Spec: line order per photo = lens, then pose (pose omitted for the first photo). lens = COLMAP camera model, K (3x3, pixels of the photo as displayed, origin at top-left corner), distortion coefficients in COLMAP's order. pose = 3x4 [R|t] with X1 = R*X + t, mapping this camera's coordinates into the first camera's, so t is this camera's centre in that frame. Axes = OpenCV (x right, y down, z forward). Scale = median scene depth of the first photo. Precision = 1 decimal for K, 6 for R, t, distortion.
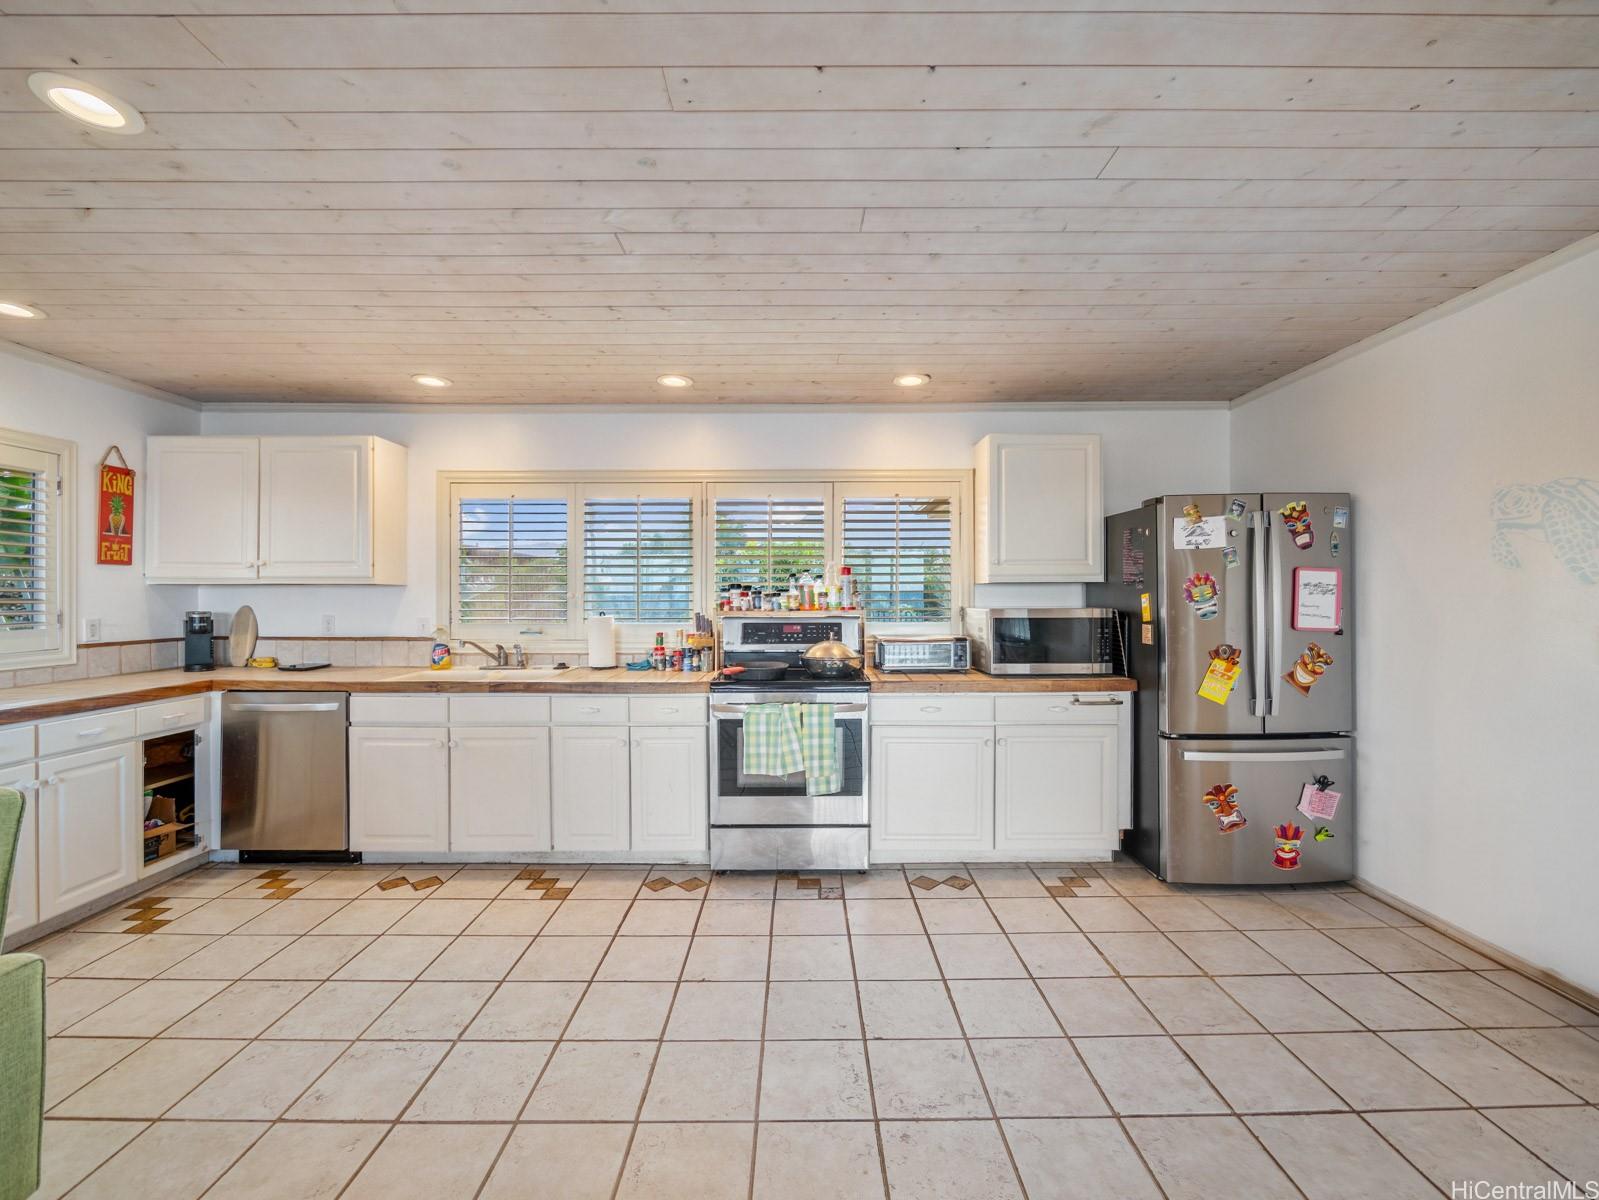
lens RADIAL K [[670.1, 0, 803.3], [0, 670.1, 596.5], [0, 0, 1]] dist [-0.007898, 0.001566]
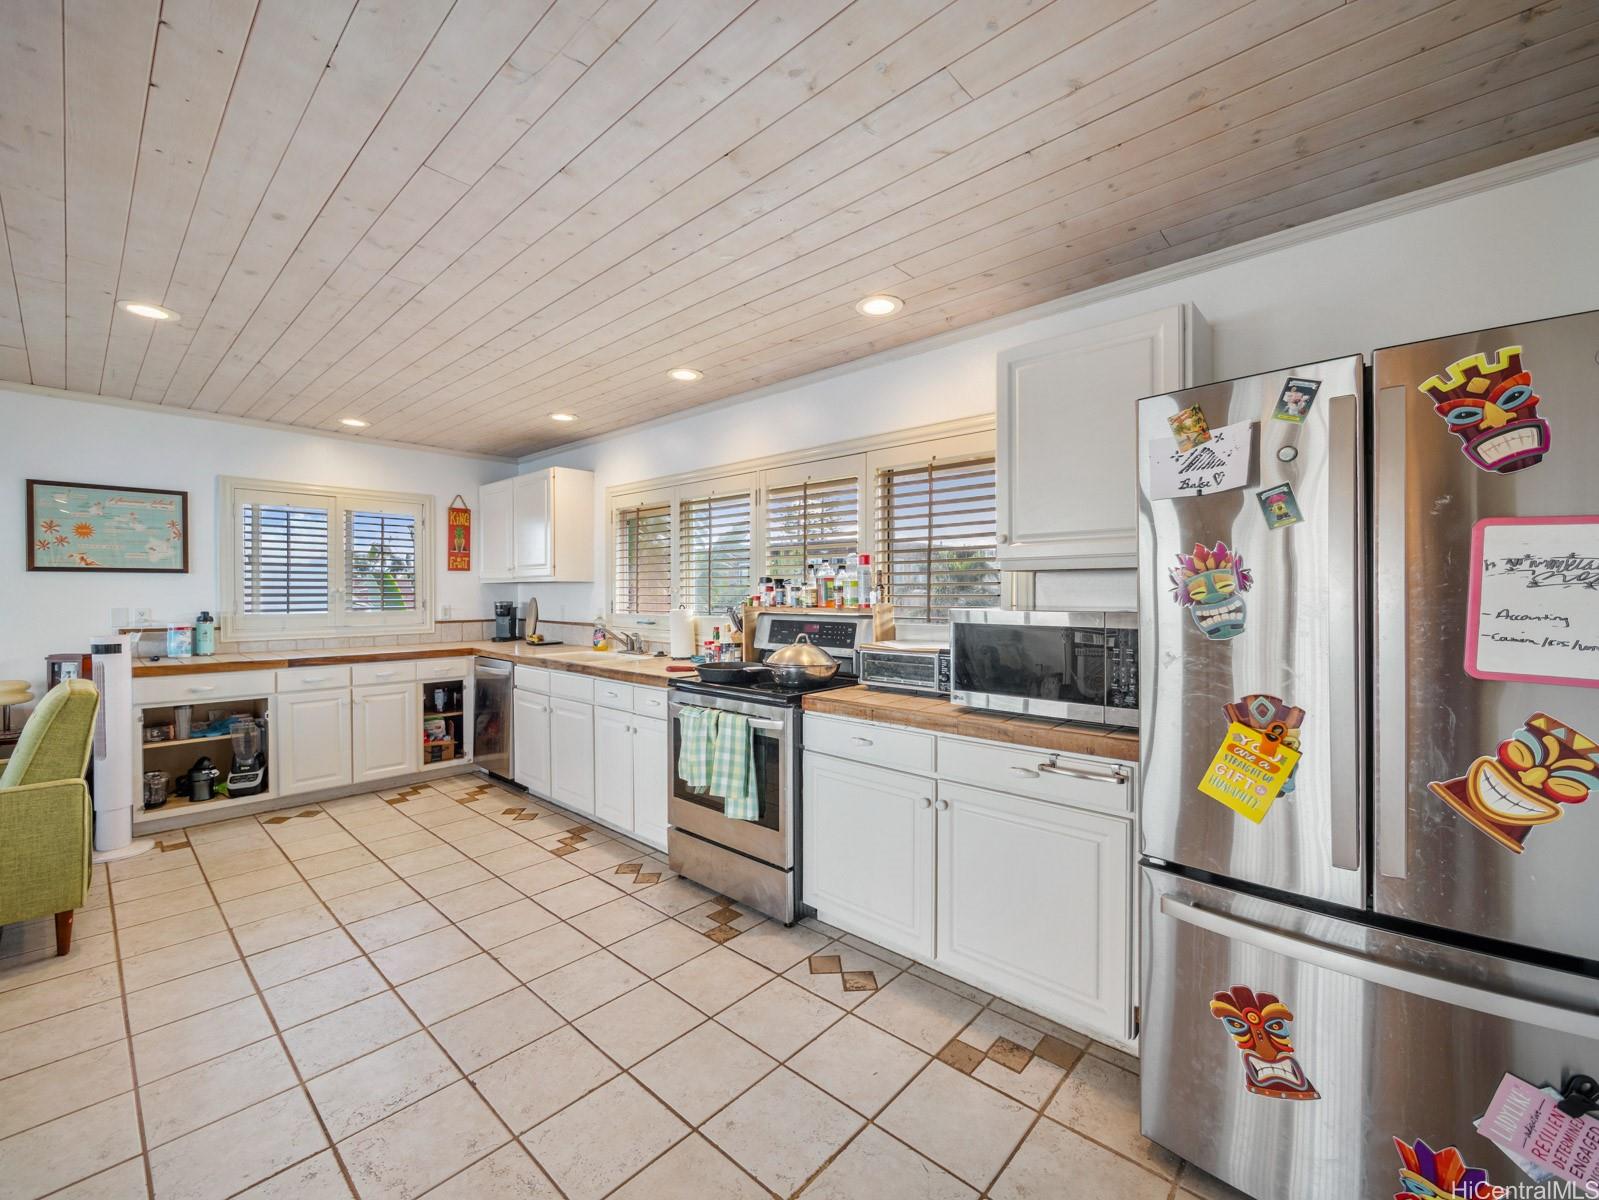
lens RADIAL K [[670.1, 0, 802.3], [0, 670.1, 598.8], [0, 0, 1]] dist [-0.007898, 0.001566]
pose [[0.737085, 0.008766, -0.675744, 0.673795], [-0.001179, 0.999931, 0.011685, -0.000562], [0.675799, -0.007816, 0.737044, 0.417515]]
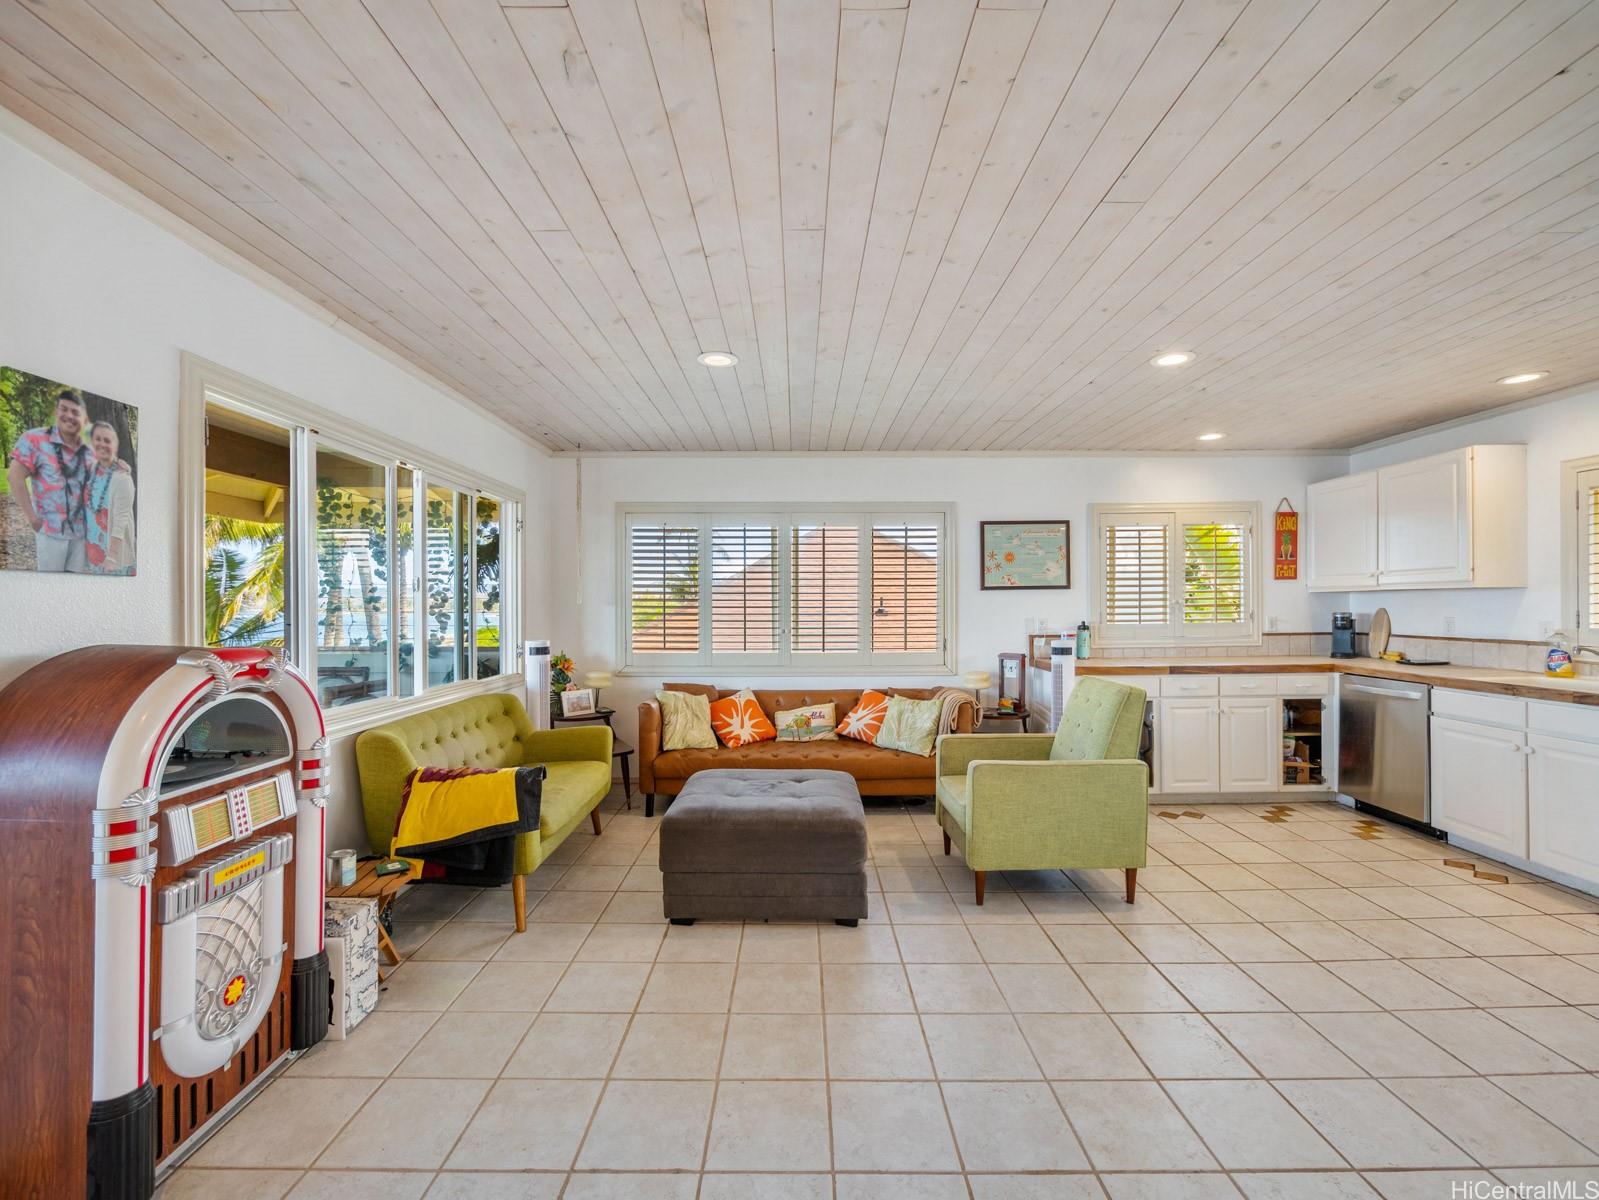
lens RADIAL K [[670.1, 0, 799.1], [0, 670.1, 609.8], [0, 0, 1]] dist [-0.007898, 0.001566]
pose [[-0.000620, 0.006924, -0.999976, 0.459269], [0.010662, 0.999919, 0.006917, -0.002943], [0.999943, -0.010658, -0.000694, -0.067203]]
